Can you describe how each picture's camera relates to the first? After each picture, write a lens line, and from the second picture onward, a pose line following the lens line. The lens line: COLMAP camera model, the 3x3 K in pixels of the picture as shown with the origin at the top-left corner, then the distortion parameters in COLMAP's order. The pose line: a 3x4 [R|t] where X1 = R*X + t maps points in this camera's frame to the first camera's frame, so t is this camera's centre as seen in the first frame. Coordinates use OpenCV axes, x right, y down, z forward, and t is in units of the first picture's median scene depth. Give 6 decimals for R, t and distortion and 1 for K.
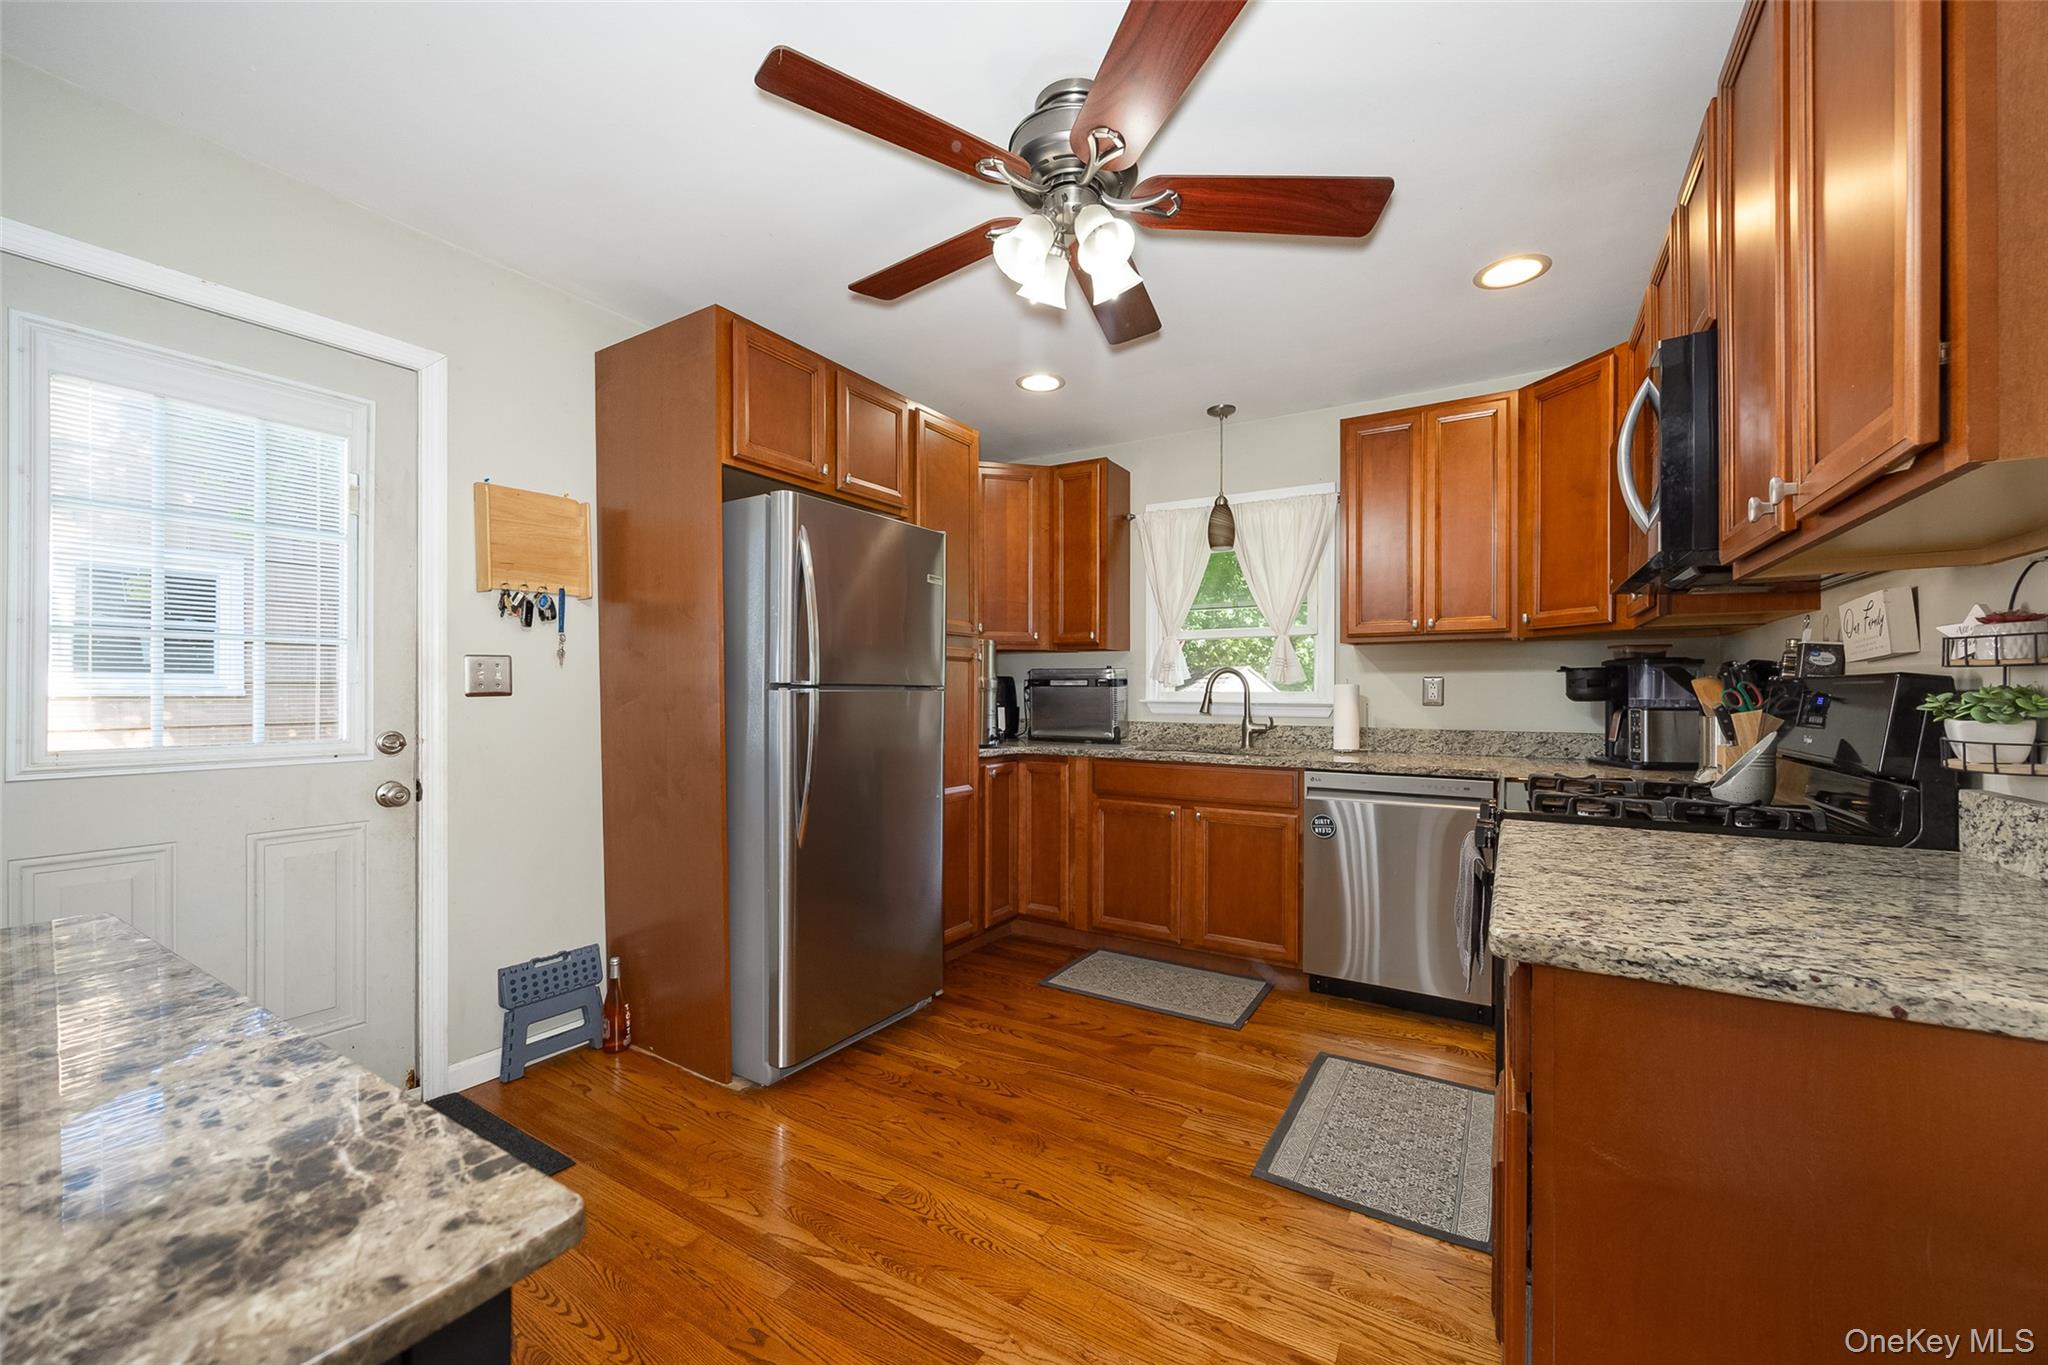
lens RADIAL K [[799.5, 0, 1018.0], [0, 799.5, 683.2], [0, 0, 1]] dist [-0.001231, 0.000214]
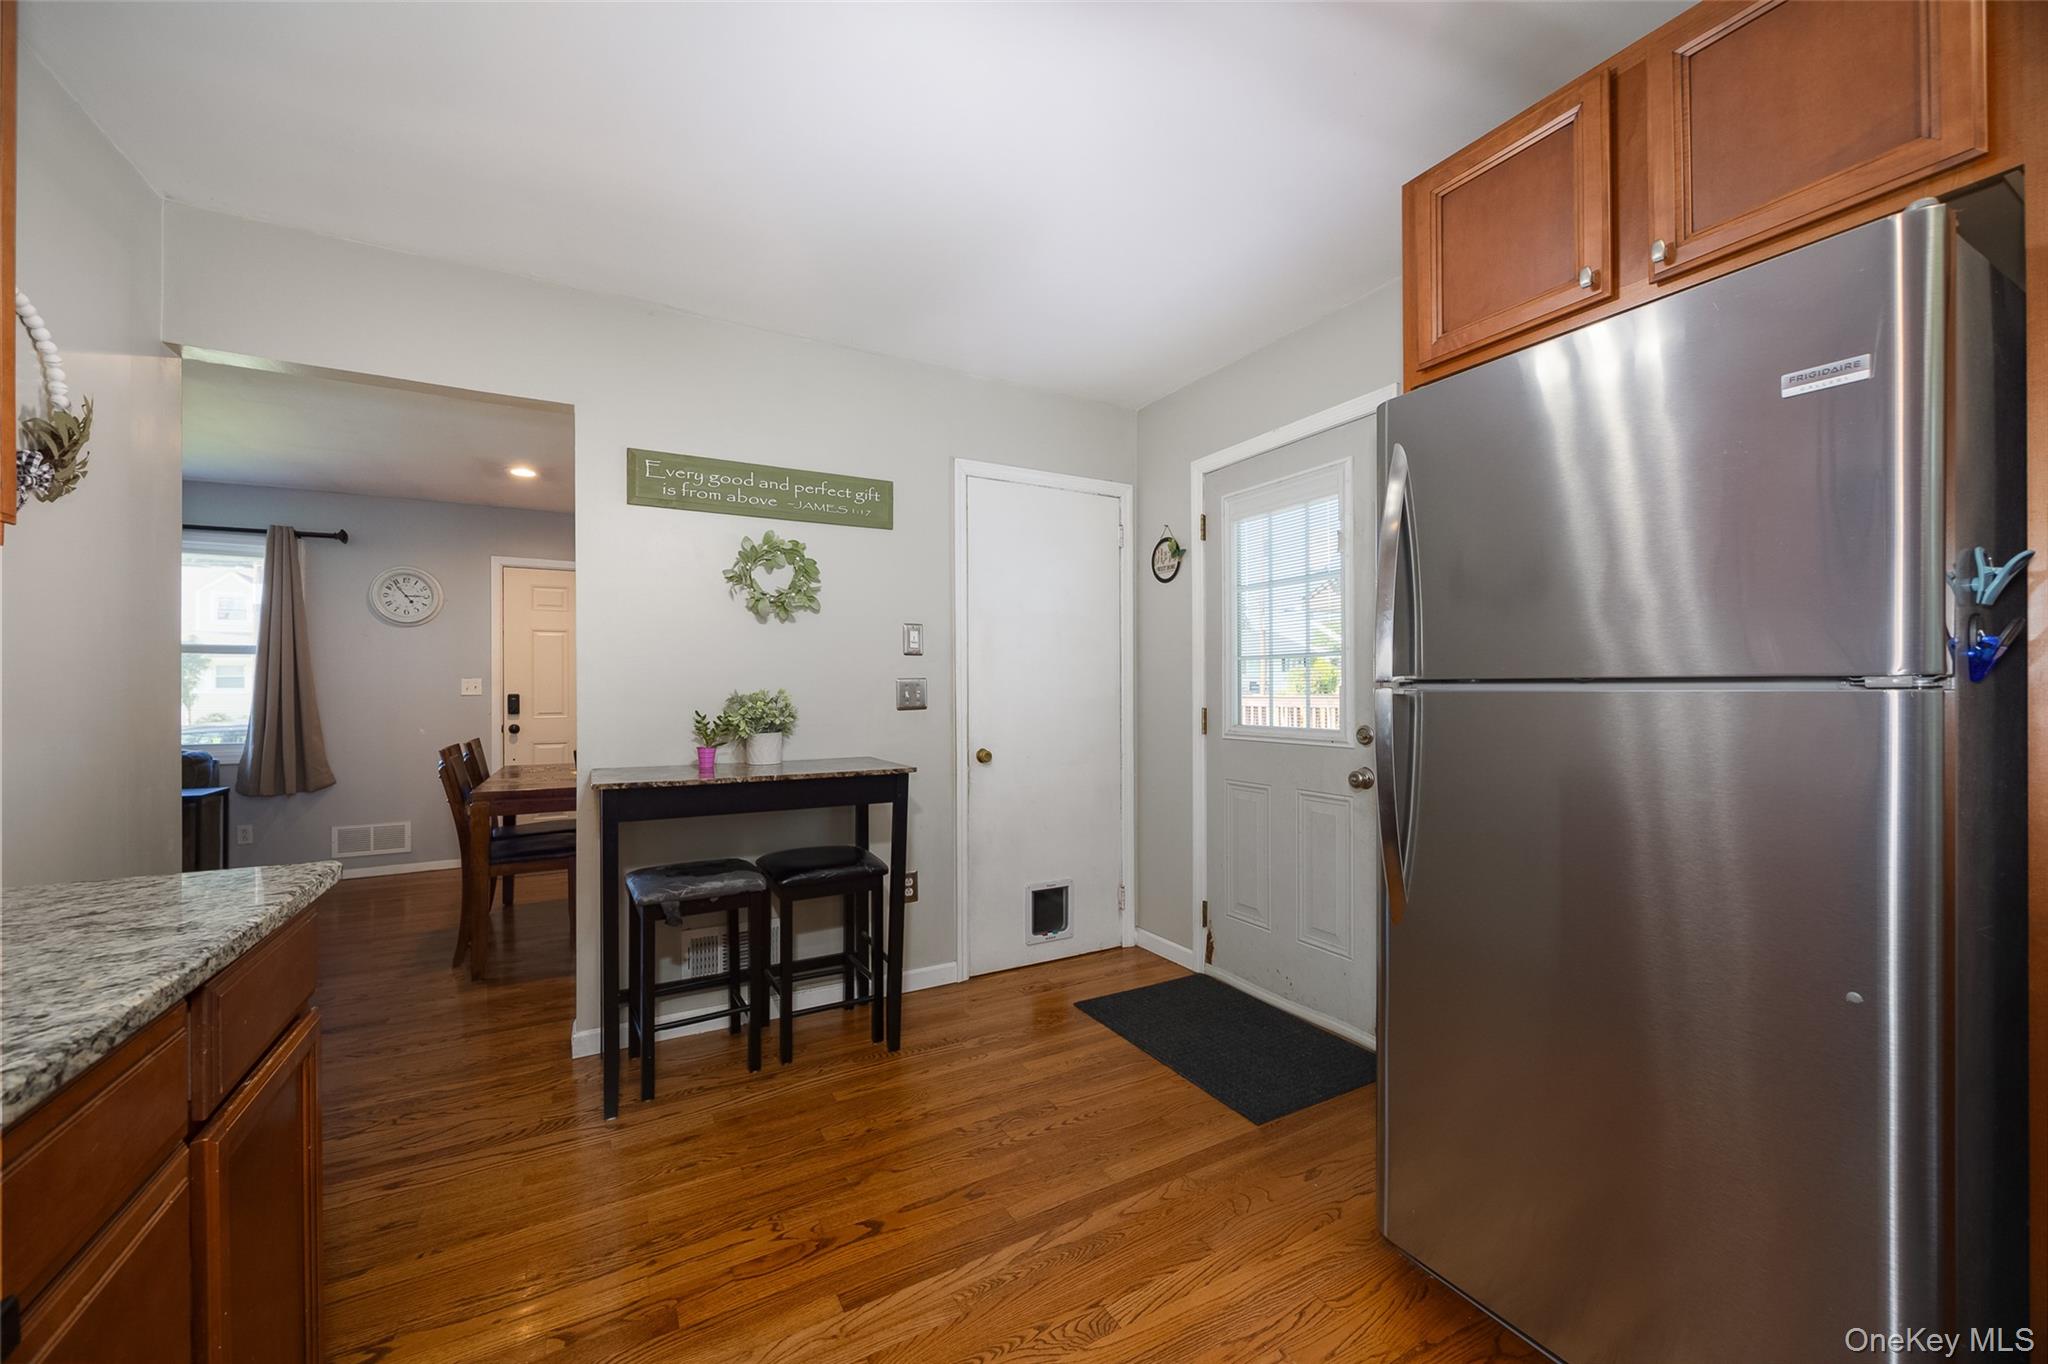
lens RADIAL K [[799.5, 0, 1022.1], [0, 799.5, 689.9], [0, 0, 1]] dist [-0.001231, 0.000214]
pose [[-0.496686, 0.003980, -0.867921, 0.354987], [0.009078, 0.999959, -0.000609, 0.001116], [0.867883, -0.008181, -0.496701, 0.807661]]
